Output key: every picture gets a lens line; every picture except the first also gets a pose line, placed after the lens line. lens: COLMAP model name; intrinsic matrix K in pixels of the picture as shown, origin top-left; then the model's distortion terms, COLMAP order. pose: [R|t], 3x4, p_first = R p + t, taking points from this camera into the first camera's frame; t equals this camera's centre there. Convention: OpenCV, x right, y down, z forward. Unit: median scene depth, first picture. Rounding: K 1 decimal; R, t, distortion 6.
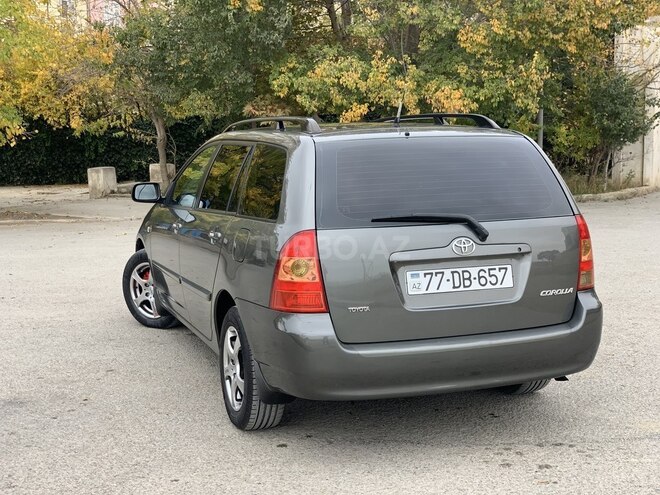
lens RADIAL K [[955.6, 0, 346.6], [0, 955.6, 247.7], [0, 0, 1]] dist [0.137399, -0.073554]
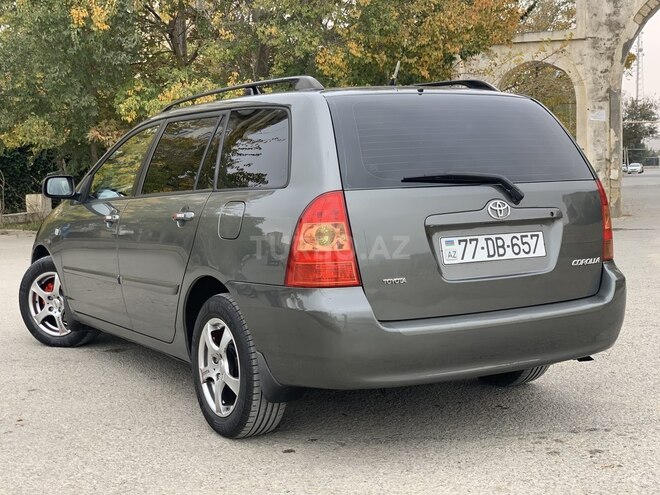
lens RADIAL K [[949.5, 0, 330.0], [0, 949.5, 247.5], [0, 0, 1]] dist [0.225231, -0.722020]
pose [[0.983175, -0.025392, 0.180891, -0.182283], [0.033964, 0.998434, -0.044449, 0.063890], [-0.179479, 0.049845, 0.982498, 0.143234]]
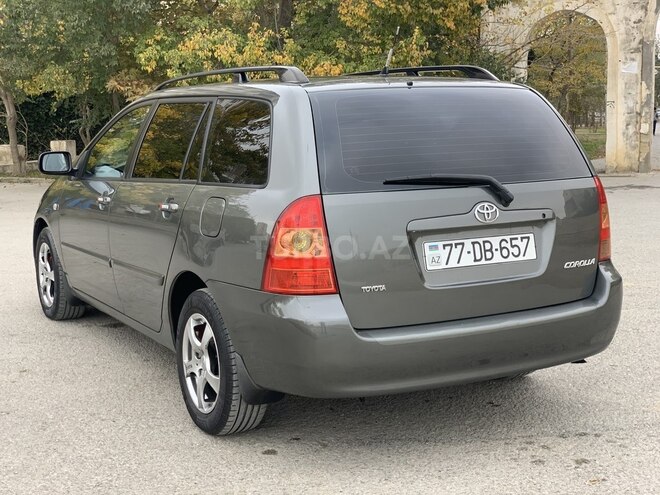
lens RADIAL K [[949.5, 0, 330.0], [0, 949.5, 247.5], [0, 0, 1]] dist [0.225231, -0.722020]
pose [[0.988850, -0.021094, 0.147414, -0.134919], [0.018880, 0.999687, 0.016406, 0.012440], [-0.147714, -0.013440, 0.988939, 0.159817]]
